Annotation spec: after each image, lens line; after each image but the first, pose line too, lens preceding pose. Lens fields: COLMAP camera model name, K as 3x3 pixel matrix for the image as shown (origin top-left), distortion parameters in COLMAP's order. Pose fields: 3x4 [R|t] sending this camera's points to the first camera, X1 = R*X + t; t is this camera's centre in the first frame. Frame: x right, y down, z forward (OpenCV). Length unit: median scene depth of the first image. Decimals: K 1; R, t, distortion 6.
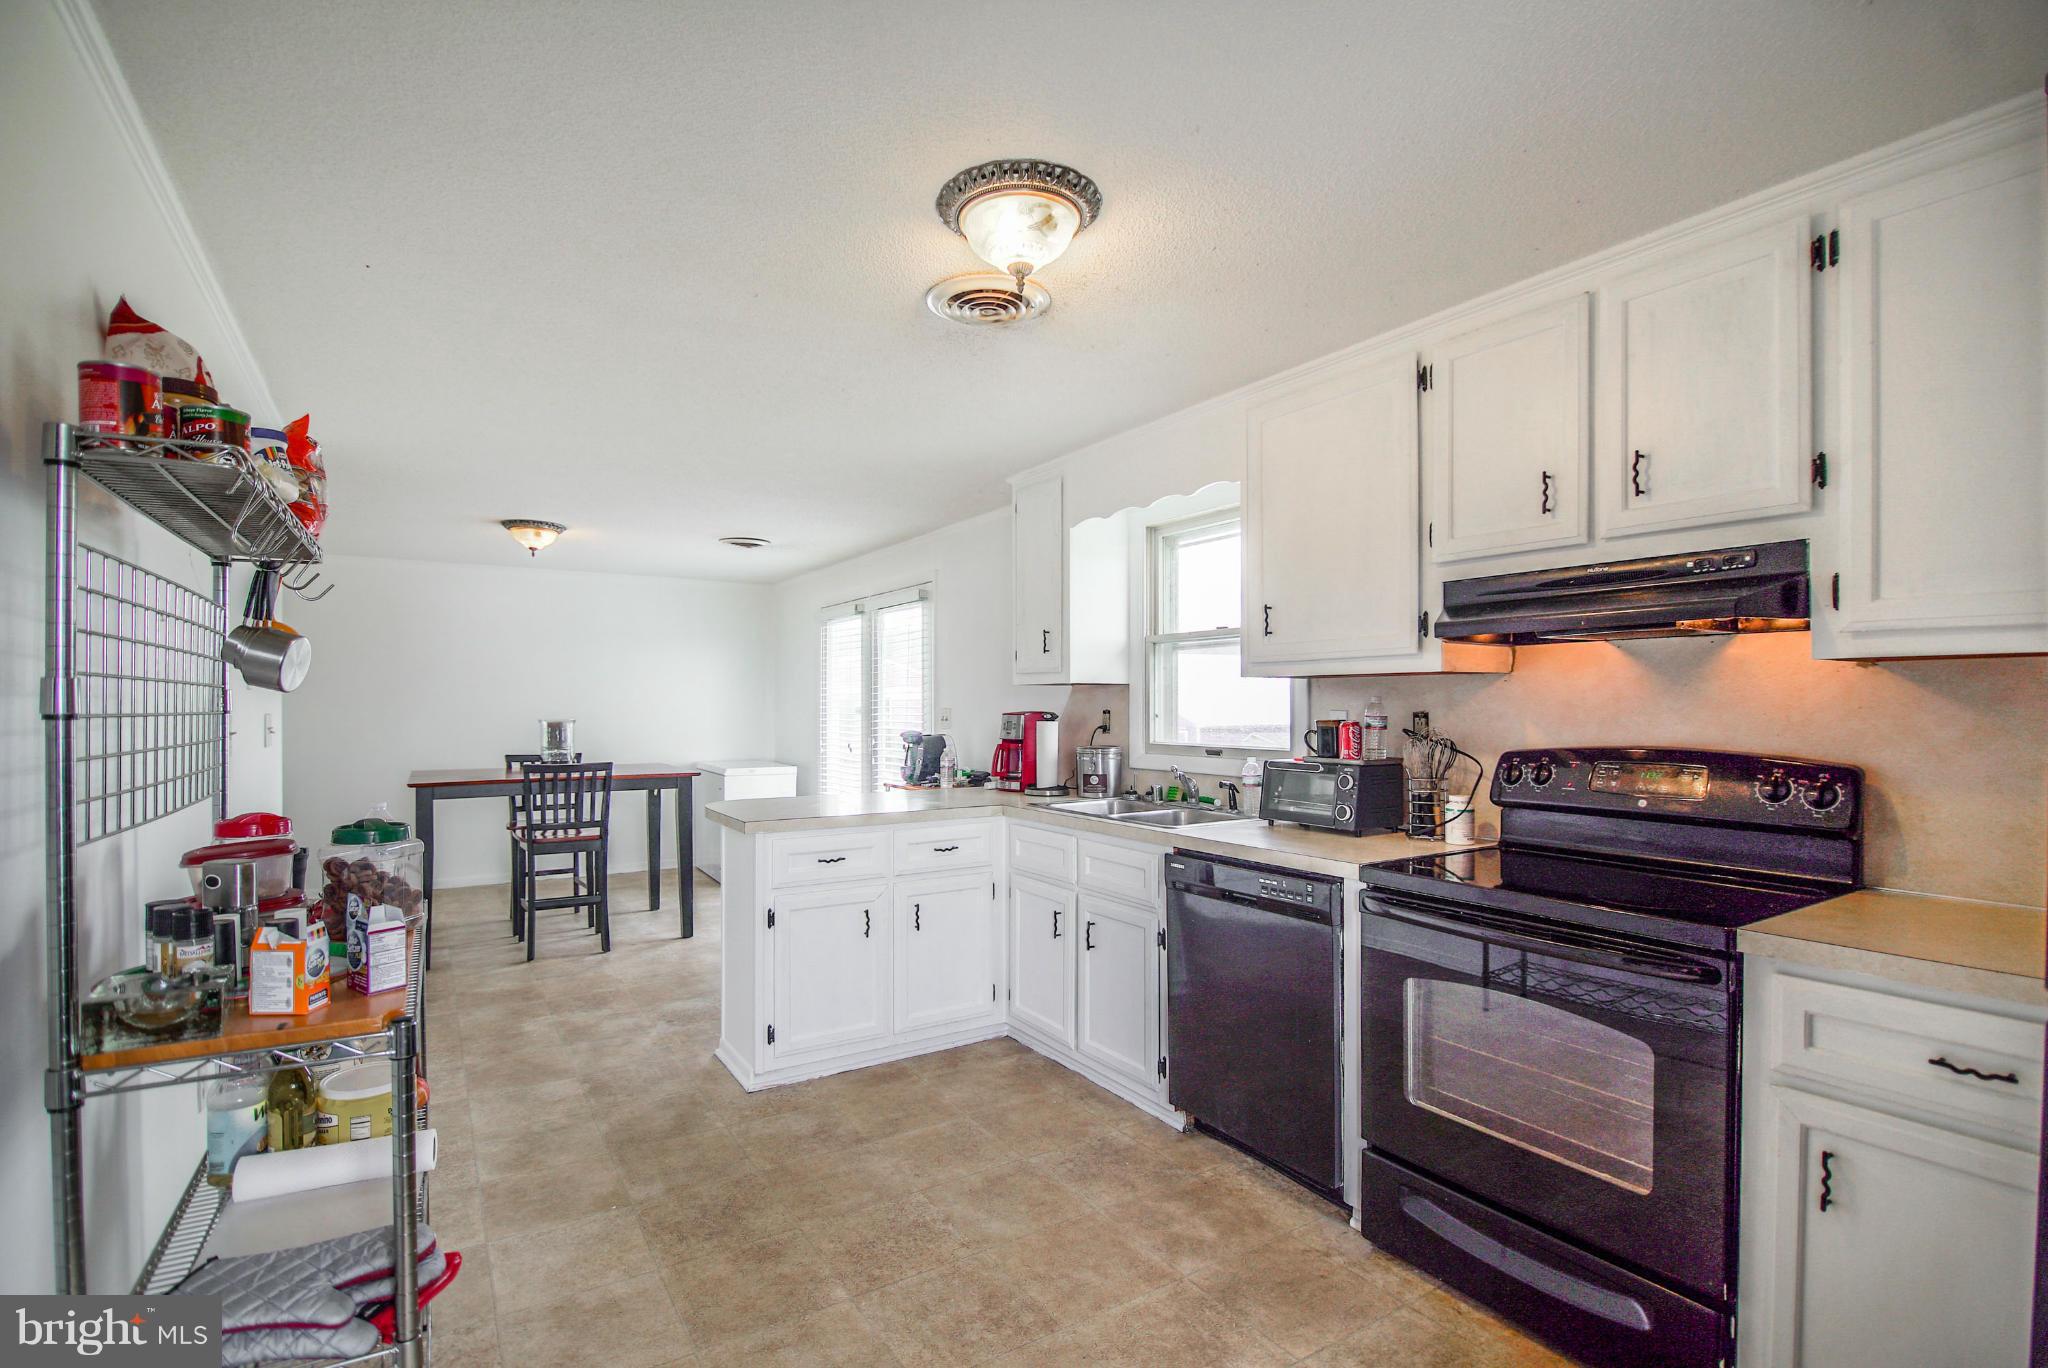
lens RADIAL K [[945.6, 0, 1011.6], [0, 945.6, 700.1], [0, 0, 1]] dist [-0.017647, -0.001188]
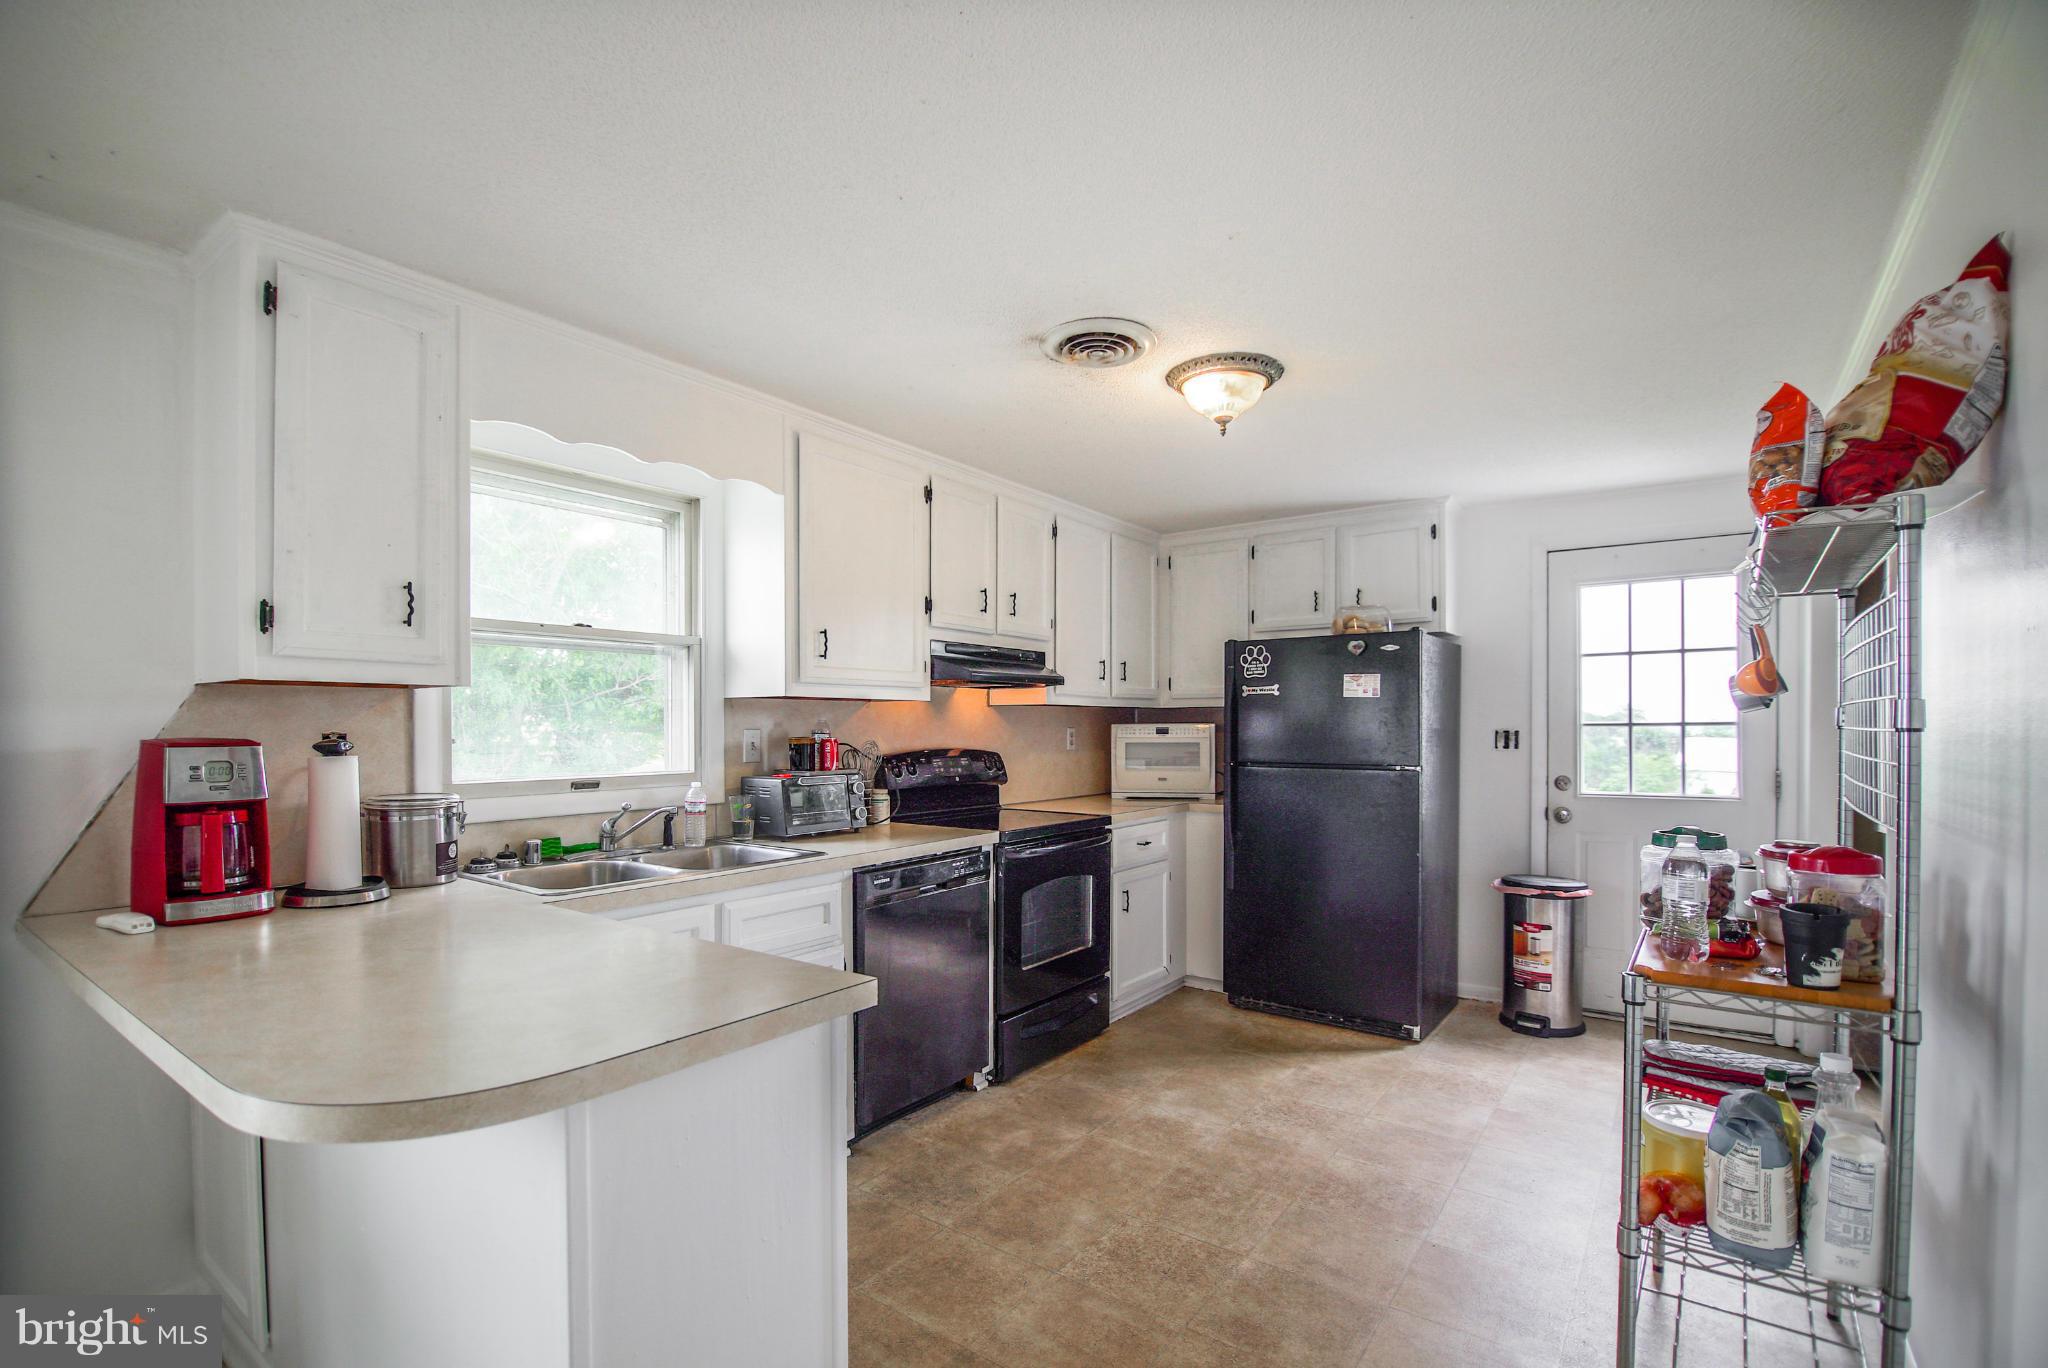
lens RADIAL K [[945.6, 0, 990.6], [0, 945.6, 730.0], [0, 0, 1]] dist [-0.017647, -0.001188]
pose [[-0.354960, -0.004142, 0.934872, -1.007095], [-0.003616, 0.999989, 0.003058, 0.009497], [-0.934874, -0.002295, -0.354971, 1.534462]]
